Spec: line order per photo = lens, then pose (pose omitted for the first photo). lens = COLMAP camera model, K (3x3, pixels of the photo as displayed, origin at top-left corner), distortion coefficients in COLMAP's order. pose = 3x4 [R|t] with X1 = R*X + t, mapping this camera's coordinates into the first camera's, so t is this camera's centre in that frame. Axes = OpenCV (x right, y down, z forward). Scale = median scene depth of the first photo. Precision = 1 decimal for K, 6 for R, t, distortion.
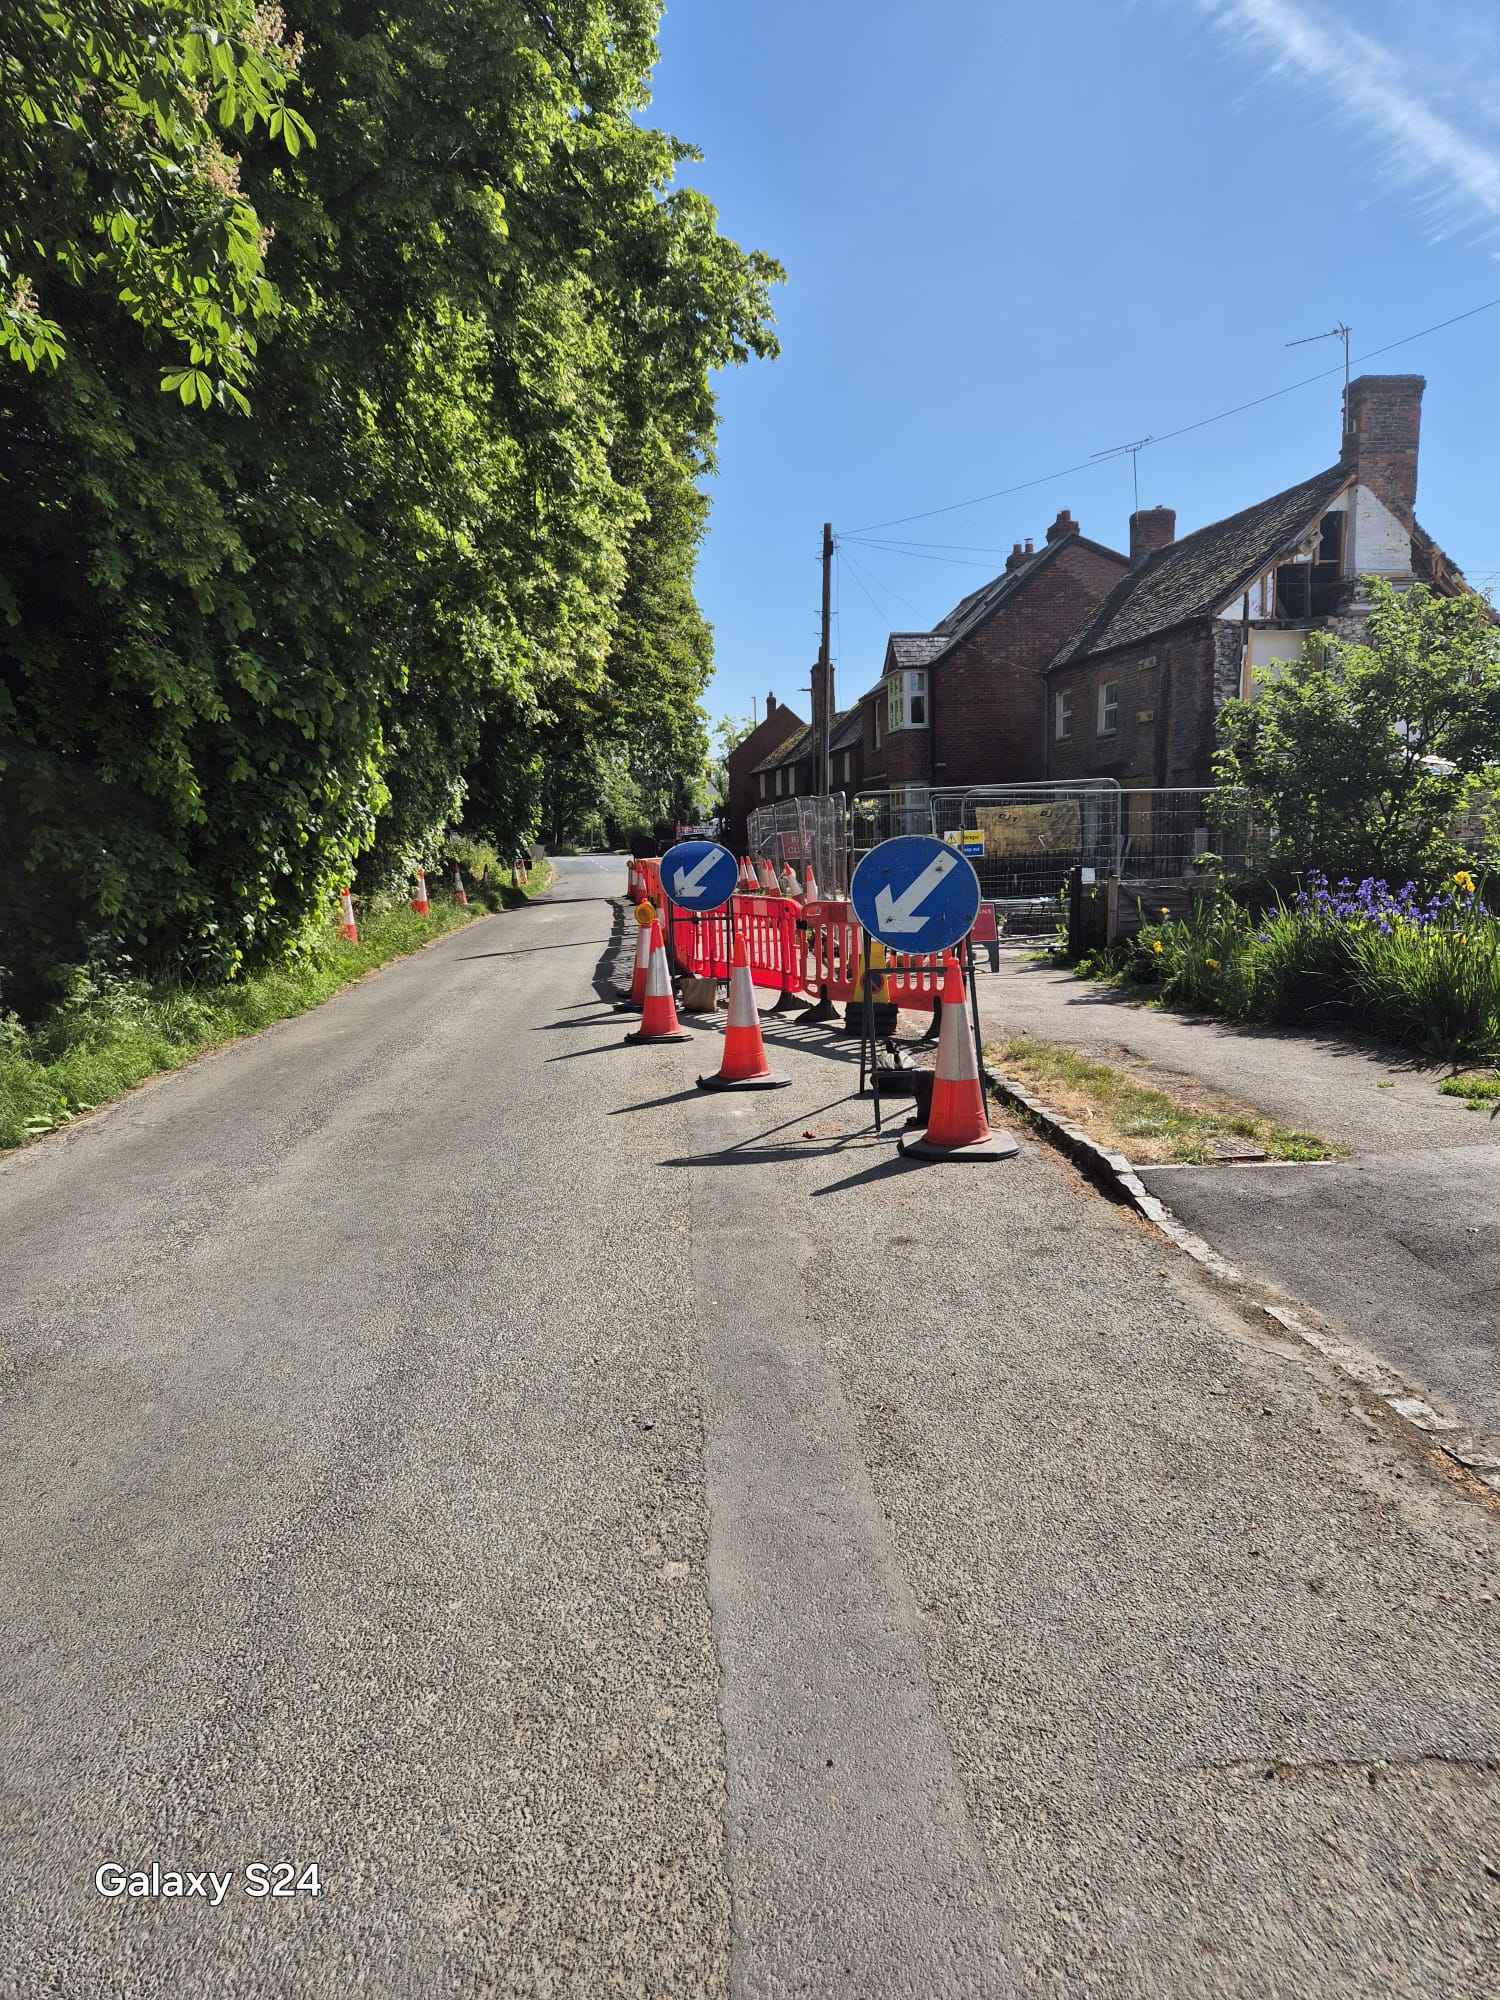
lens RADIAL K [[1316.1, 0, 724.8], [0, 1316.1, 992.9], [0, 0, 1]] dist [0.006817, 0.002117]
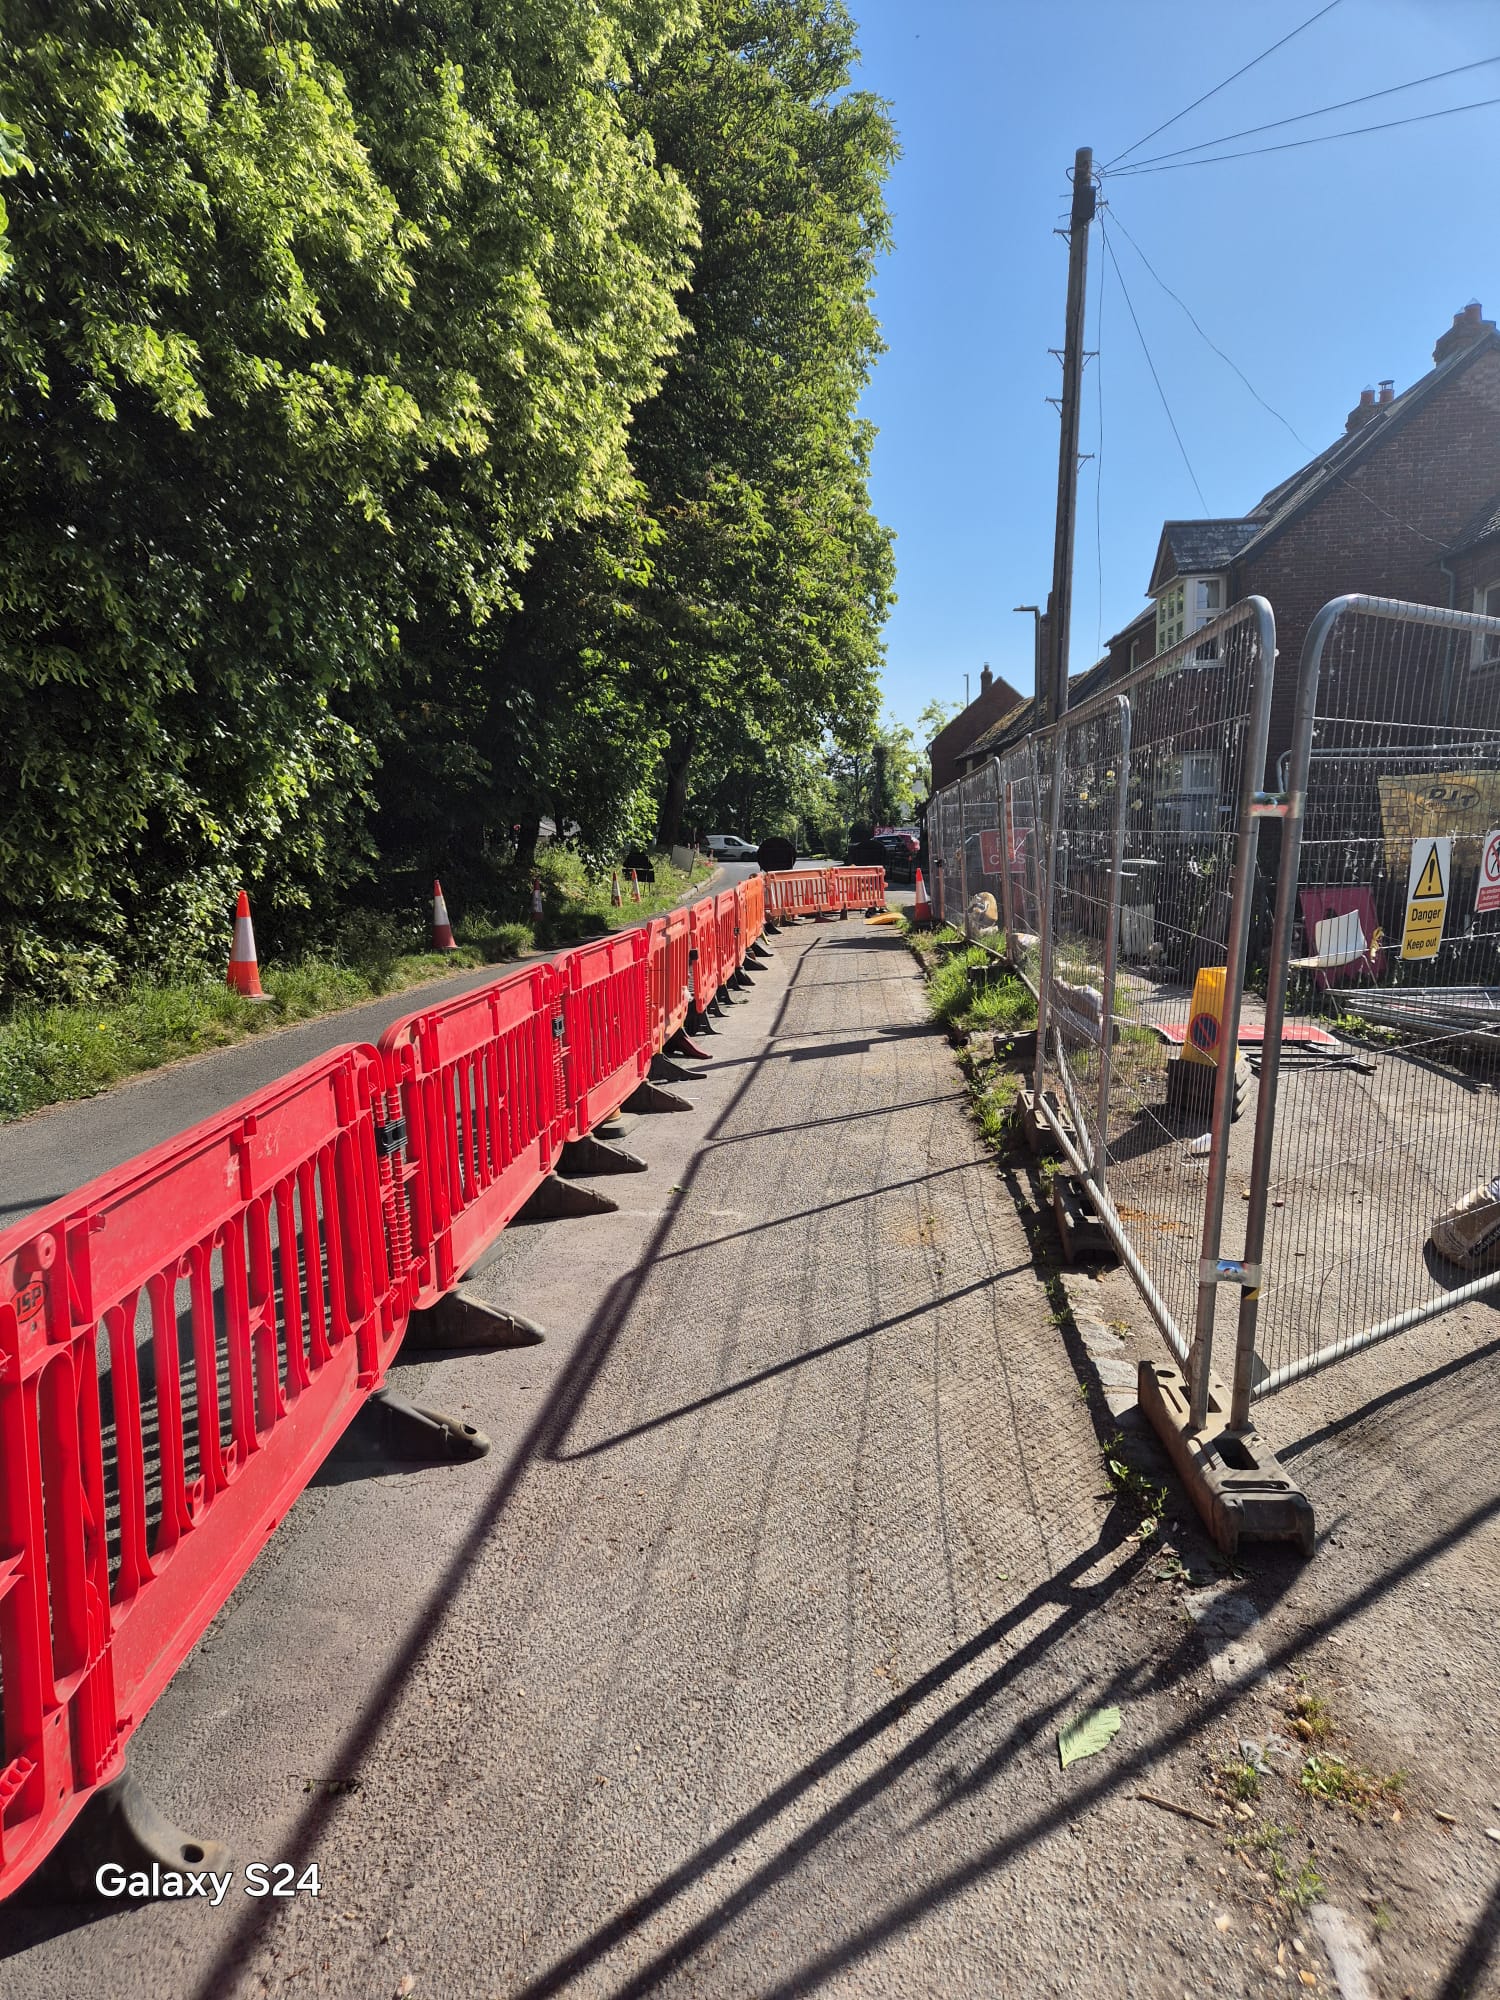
lens RADIAL K [[1319.3, 0, 721.4], [0, 1319.3, 992.1], [0, 0, 1]] dist [0.042018, -0.006538]
pose [[0.986462, 0.020767, -0.162669, 0.028507], [-0.021406, 0.999768, -0.002177, -0.047729], [0.162586, 0.005630, 0.986678, 0.414451]]
